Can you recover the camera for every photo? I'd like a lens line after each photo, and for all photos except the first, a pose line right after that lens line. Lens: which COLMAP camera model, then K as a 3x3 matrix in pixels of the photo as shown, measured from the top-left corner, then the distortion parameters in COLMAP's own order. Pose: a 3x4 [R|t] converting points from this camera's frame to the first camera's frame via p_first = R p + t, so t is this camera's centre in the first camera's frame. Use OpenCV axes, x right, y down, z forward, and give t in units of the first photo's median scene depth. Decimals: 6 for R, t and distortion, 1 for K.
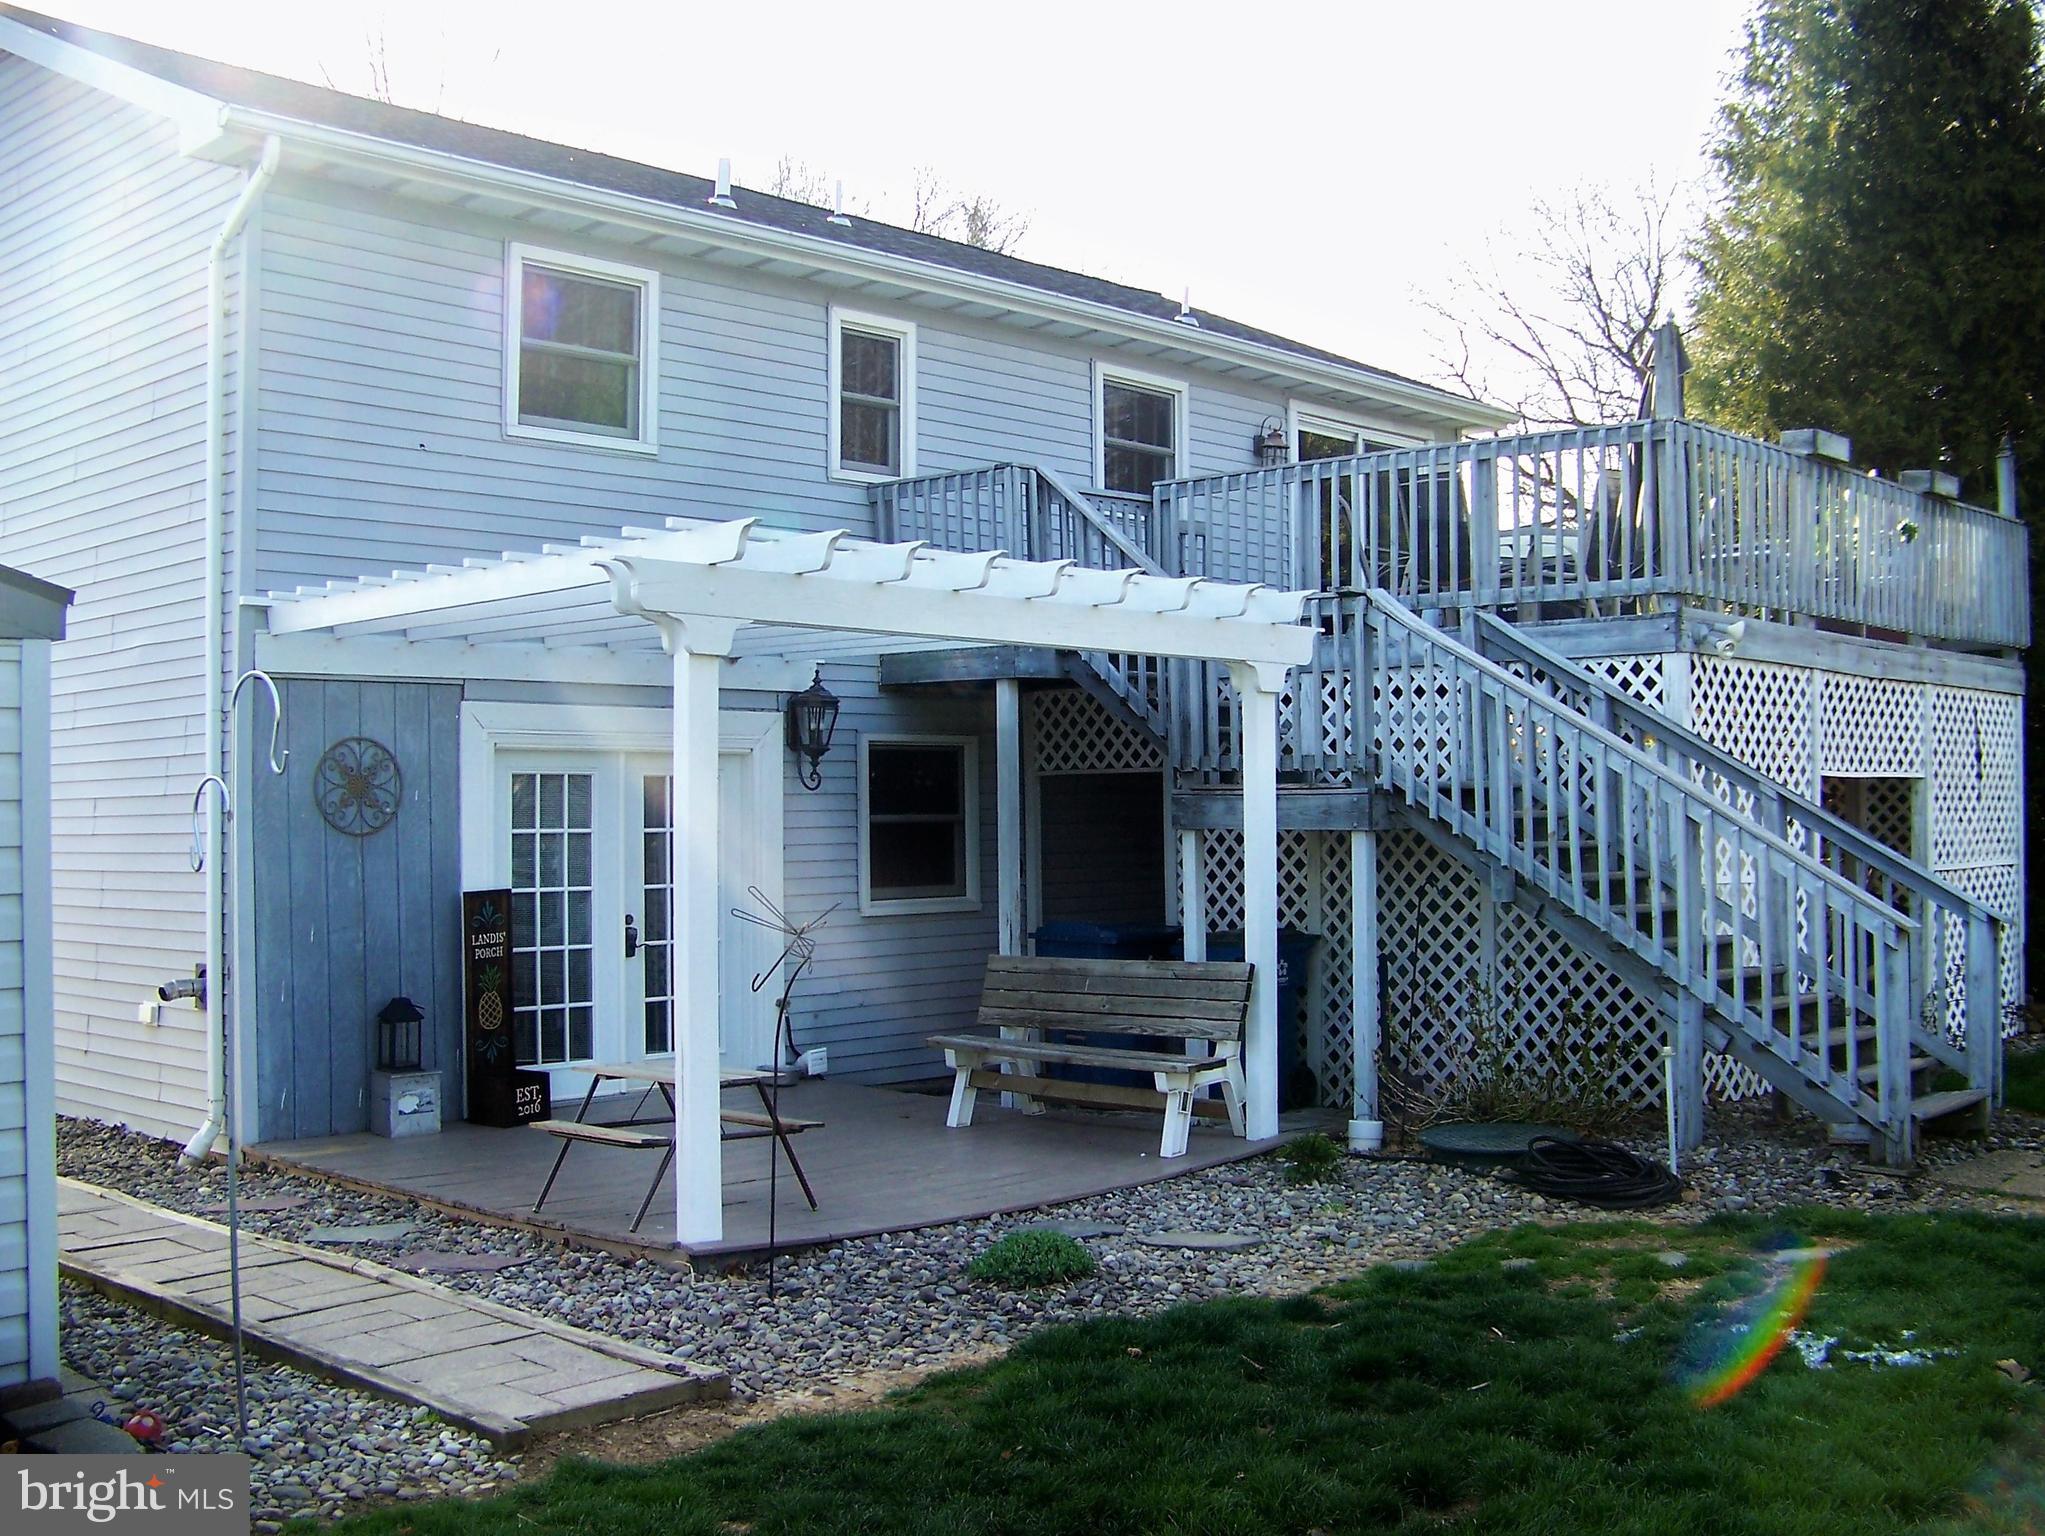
lens RADIAL K [[2185.8, 0, 1022.5], [0, 2185.8, 768.0], [0, 0, 1]] dist [-0.261399, 0.356887]
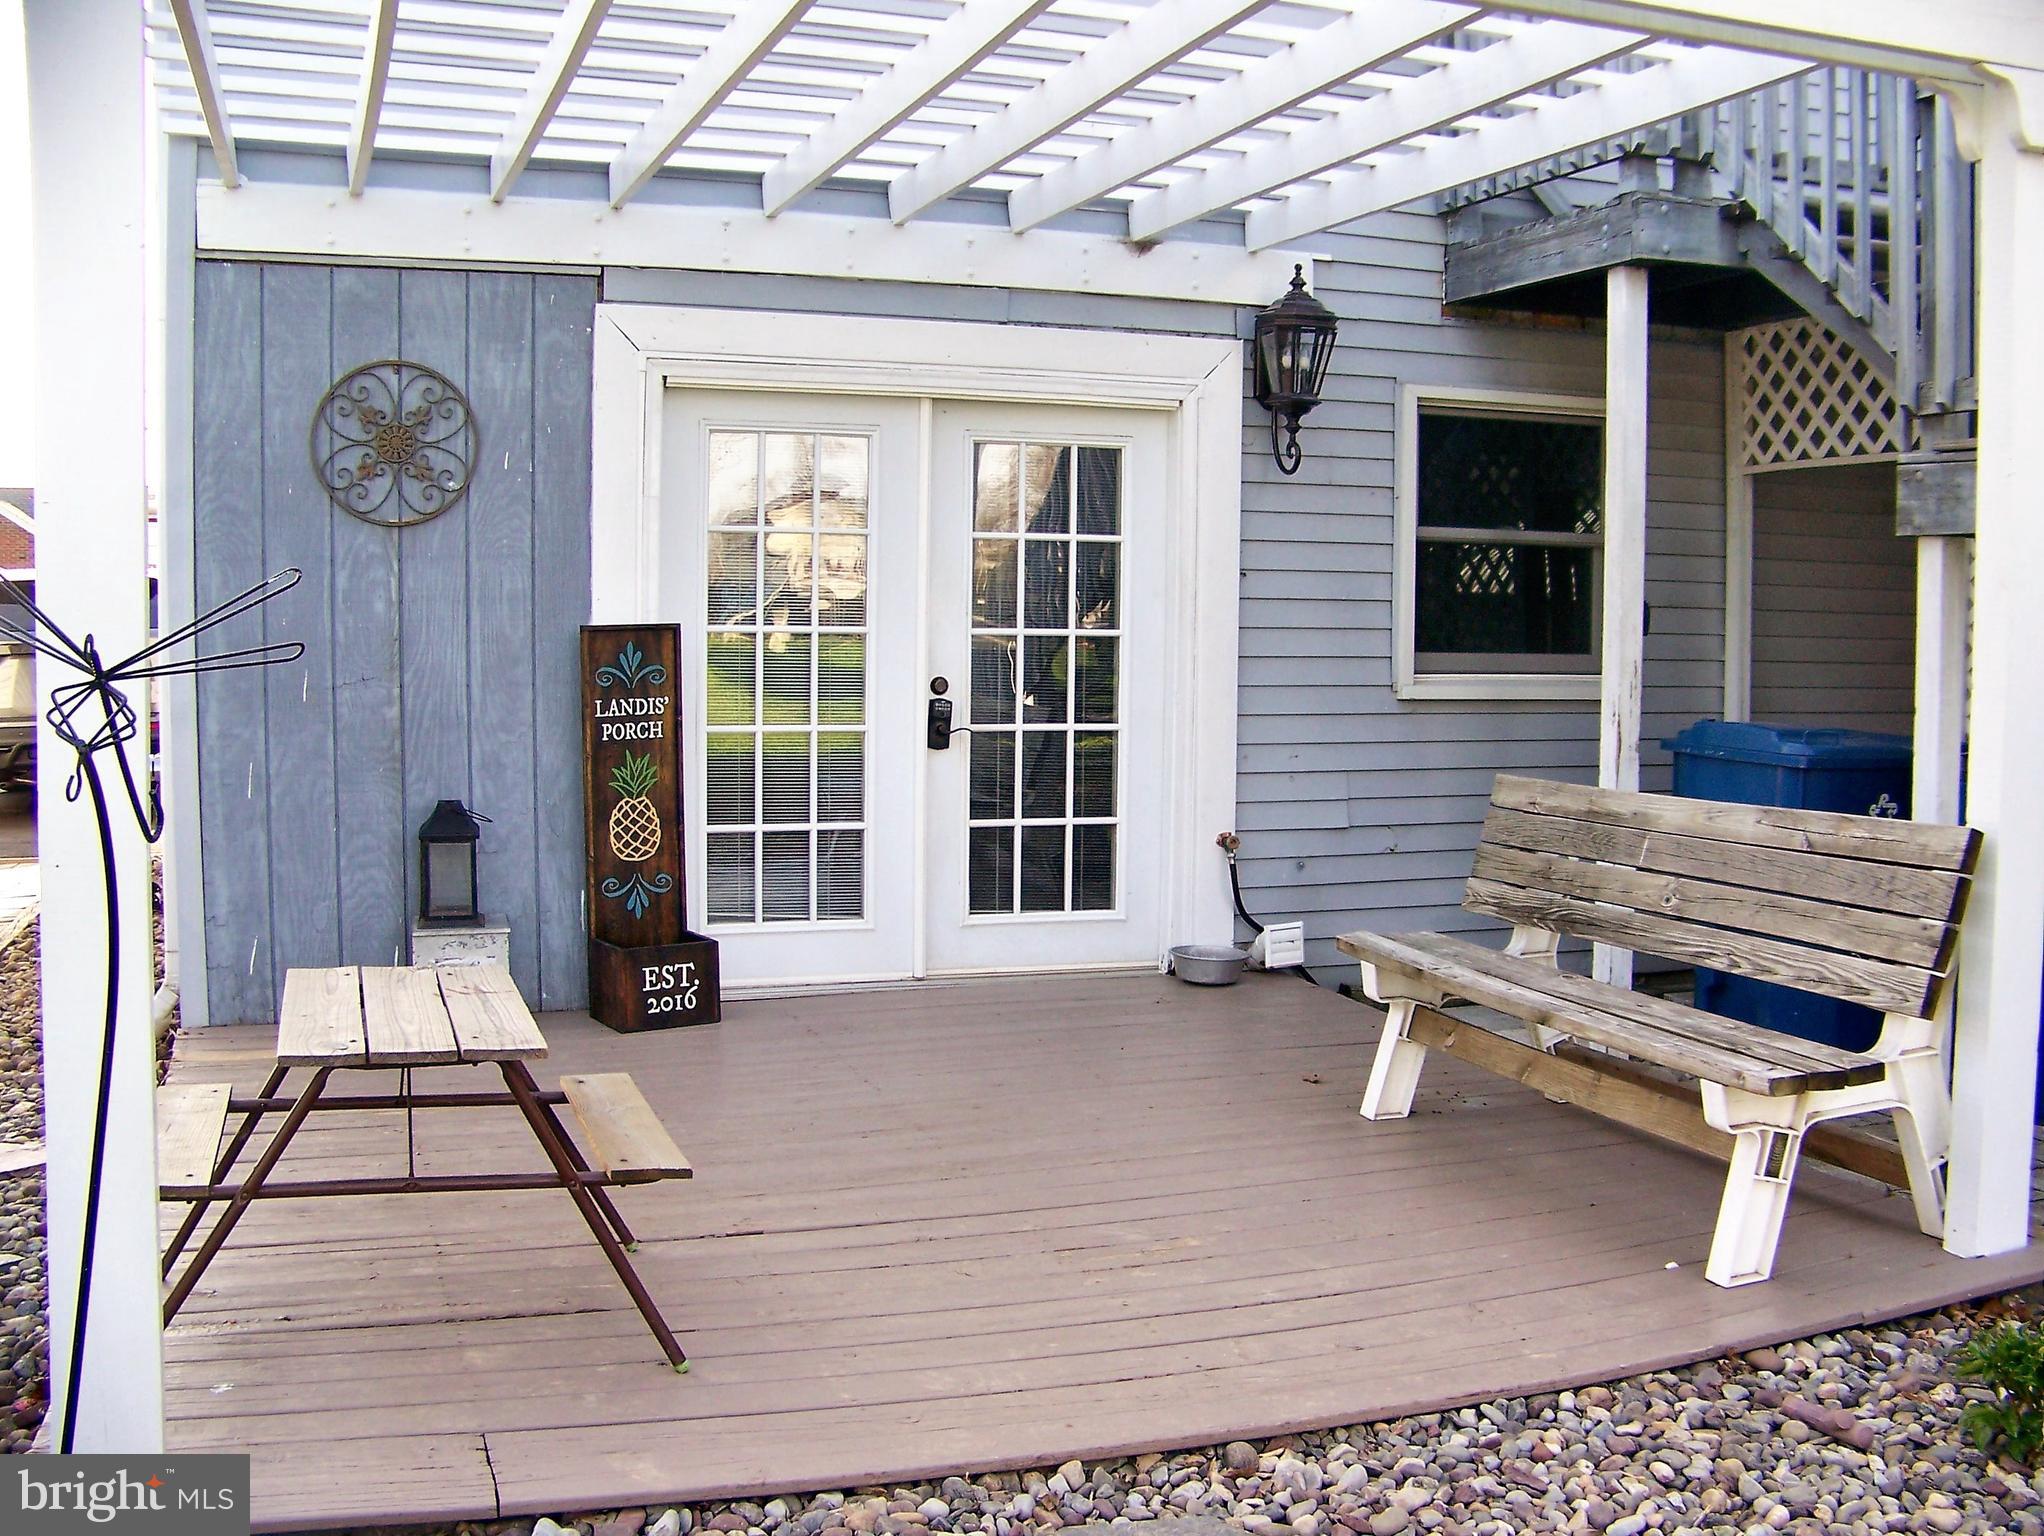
lens RADIAL K [[2184.7, 0, 1022.0], [0, 2184.7, 768.0], [0, 0, 1]] dist [-0.261399, 0.356887]
pose [[0.900482, 0.050871, -0.431908, 0.104071], [-0.011149, 0.995509, 0.094009, 0.039298], [0.434751, -0.079838, 0.897005, 0.517632]]
